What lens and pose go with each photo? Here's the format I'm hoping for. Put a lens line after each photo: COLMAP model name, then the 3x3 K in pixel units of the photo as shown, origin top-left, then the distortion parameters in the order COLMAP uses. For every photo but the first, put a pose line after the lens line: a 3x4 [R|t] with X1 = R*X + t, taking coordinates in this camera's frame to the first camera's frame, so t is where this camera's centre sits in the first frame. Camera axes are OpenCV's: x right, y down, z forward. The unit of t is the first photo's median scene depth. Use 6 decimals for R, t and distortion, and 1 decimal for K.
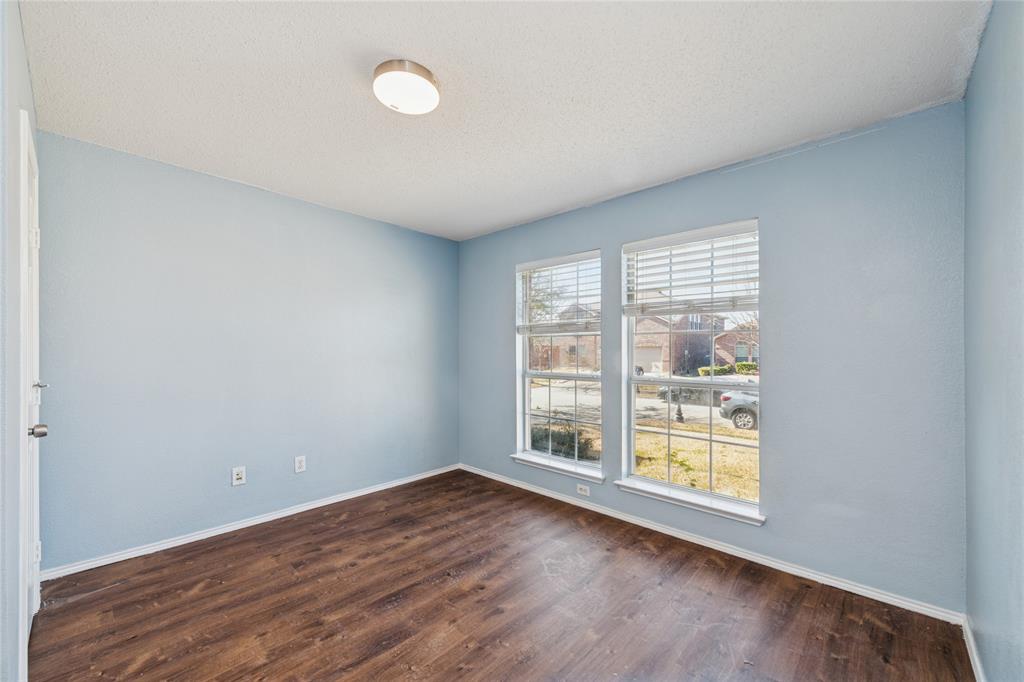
lens RADIAL K [[401.4, 0, 505.5], [0, 401.4, 348.1], [0, 0, 1]] dist [0.009358, -0.003190]
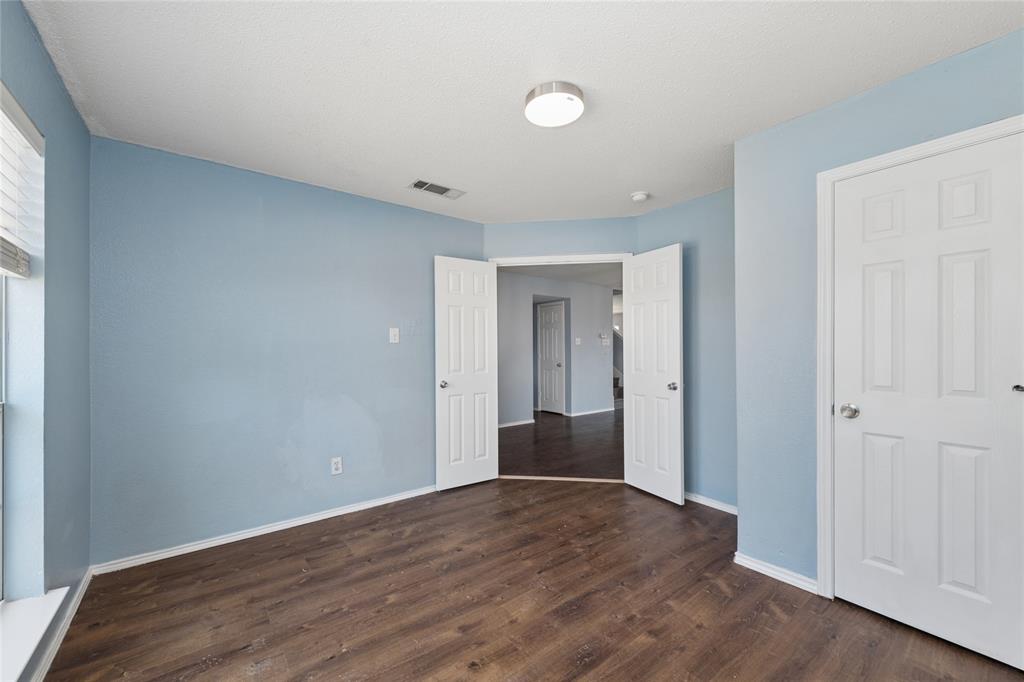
lens RADIAL K [[401.4, 0, 511.1], [0, 401.4, 346.2], [0, 0, 1]] dist [0.009358, -0.003190]
pose [[-0.986923, -0.000981, 0.161187, -0.284790], [-0.002604, 0.999948, -0.009858, 0.016983], [-0.161168, -0.010149, -0.986875, 1.989863]]
